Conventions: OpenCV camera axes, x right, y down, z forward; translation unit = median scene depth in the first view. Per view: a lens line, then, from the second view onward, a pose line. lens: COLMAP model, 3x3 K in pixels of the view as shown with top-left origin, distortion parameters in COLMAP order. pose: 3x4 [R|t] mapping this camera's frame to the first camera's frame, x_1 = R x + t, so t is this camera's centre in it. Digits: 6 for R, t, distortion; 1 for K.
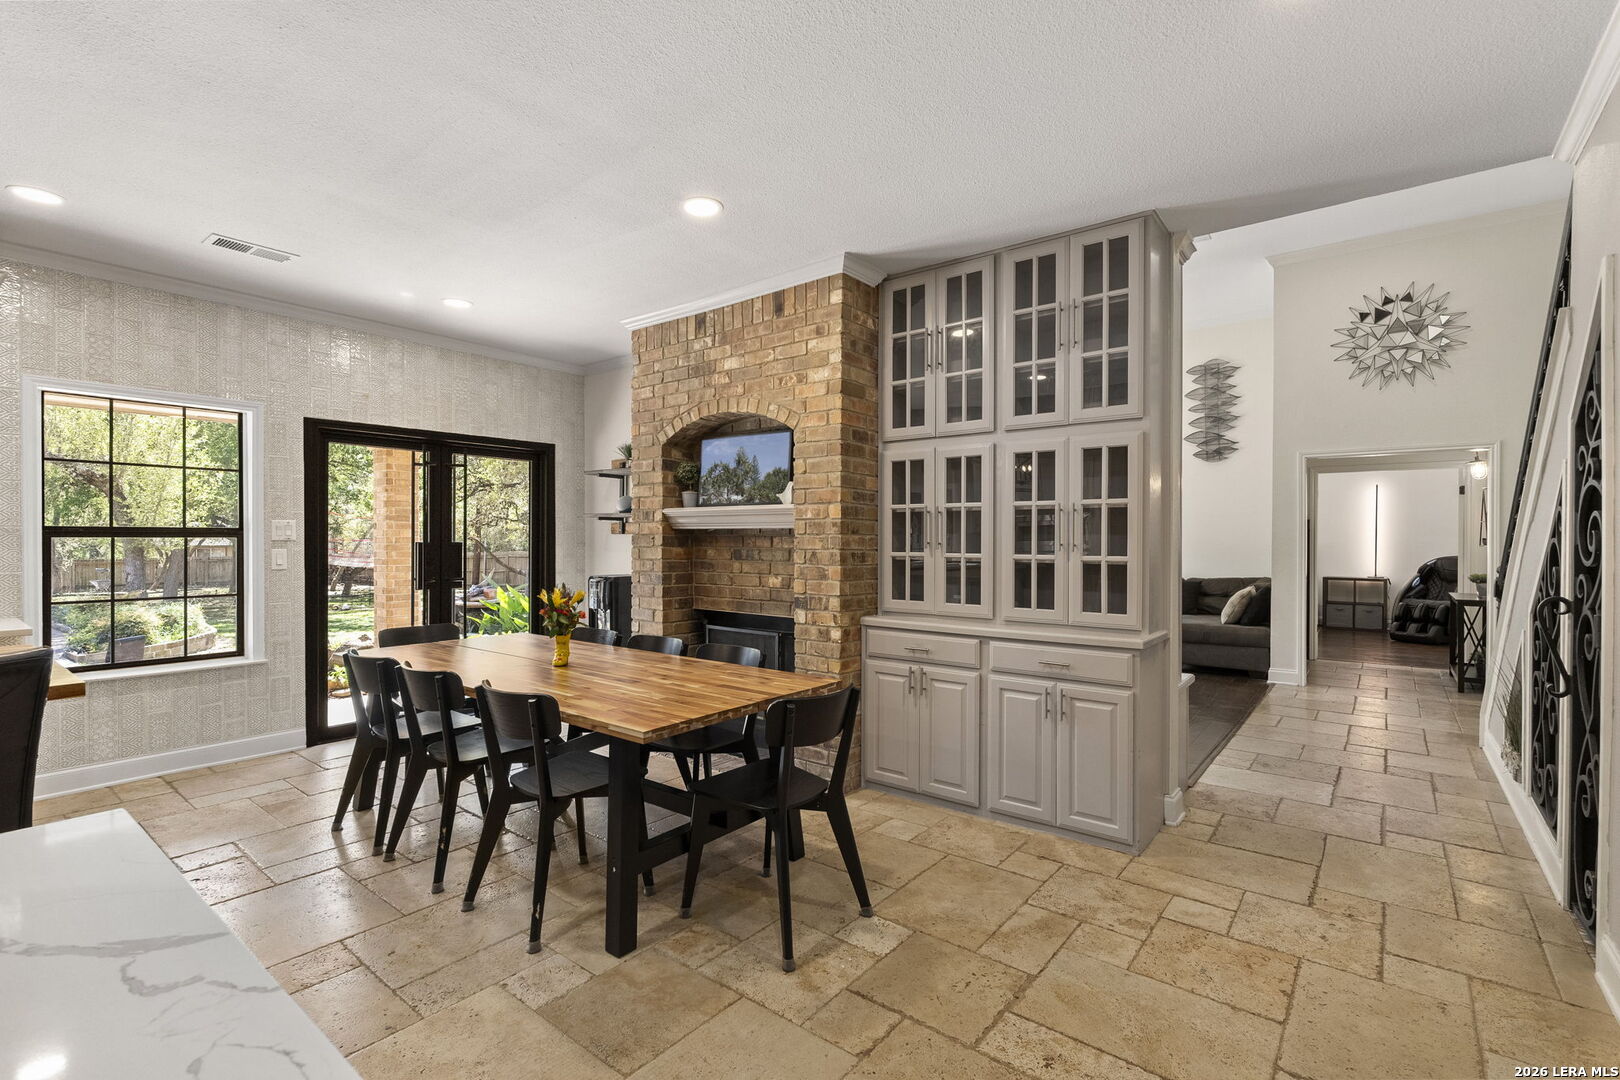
lens RADIAL K [[734.3, 0, 810.0], [0, 734.3, 540.0], [0, 0, 1]] dist [-0.000935, -0.000364]
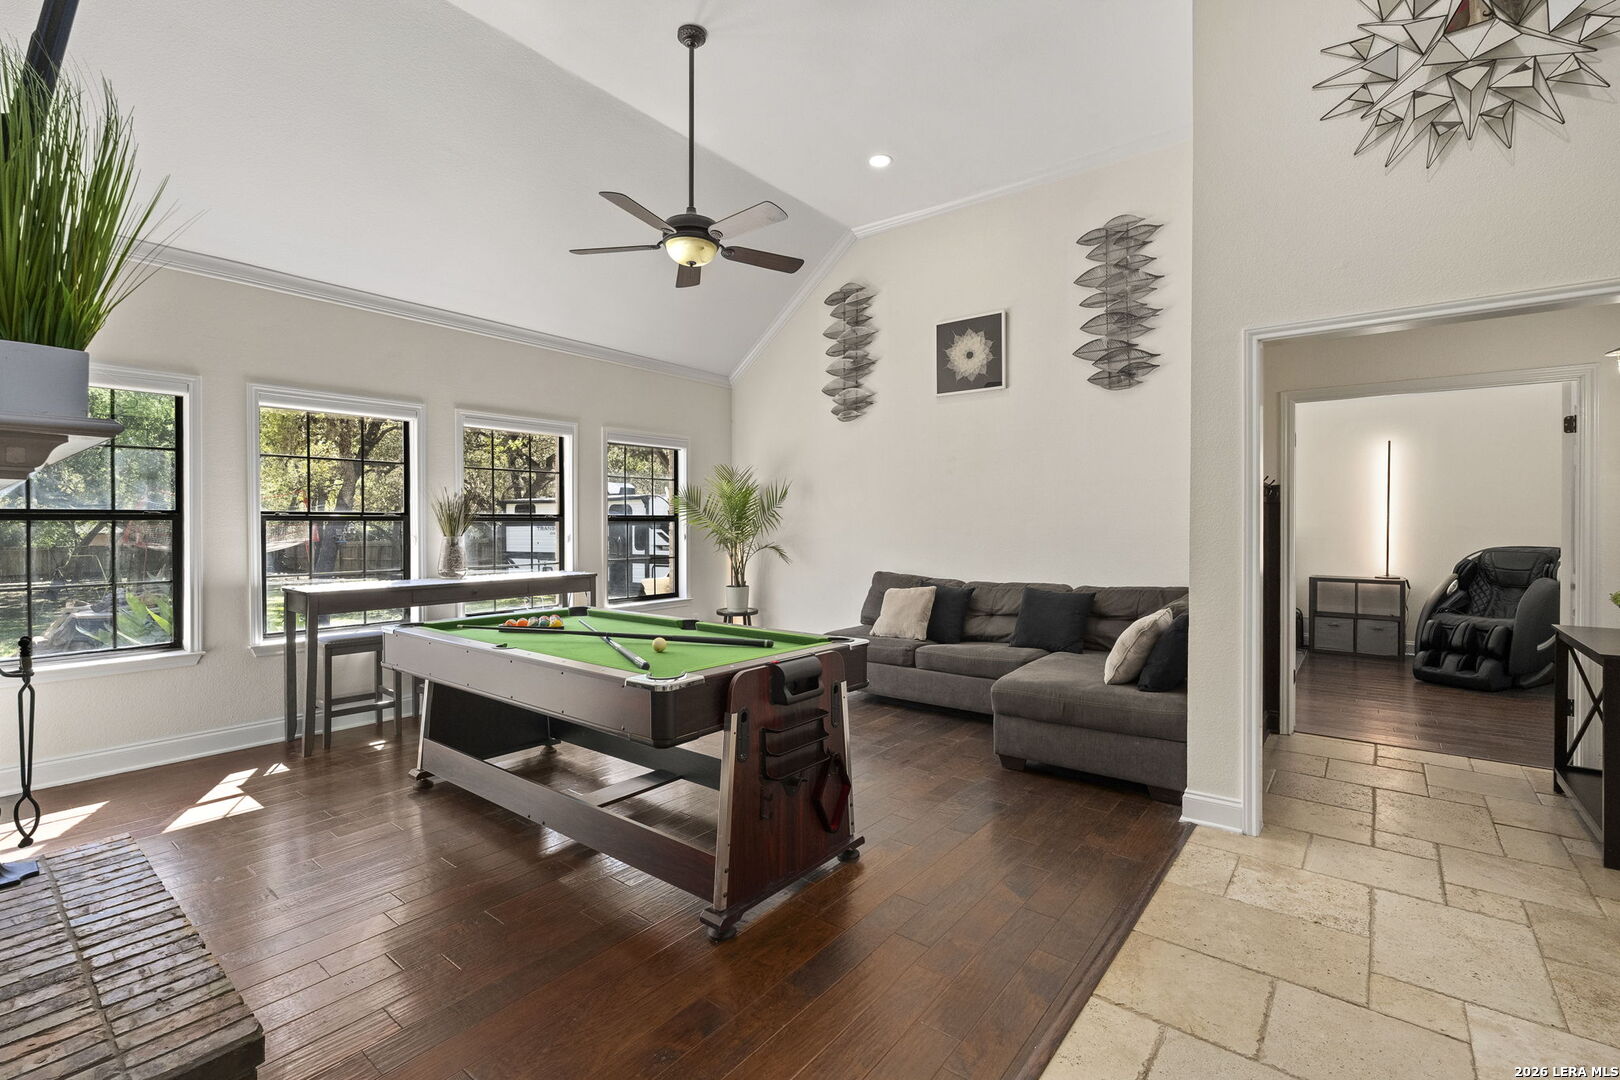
lens RADIAL K [[717.1, 0, 809.7], [0, 717.1, 528.2], [0, 0, 1]] dist [-0.003267, -0.000274]
pose [[0.999970, -0.001973, -0.007456, 0.294695], [0.001990, 0.999995, 0.002283, 0.003045], [0.007451, -0.002297, 0.999970, 0.407807]]
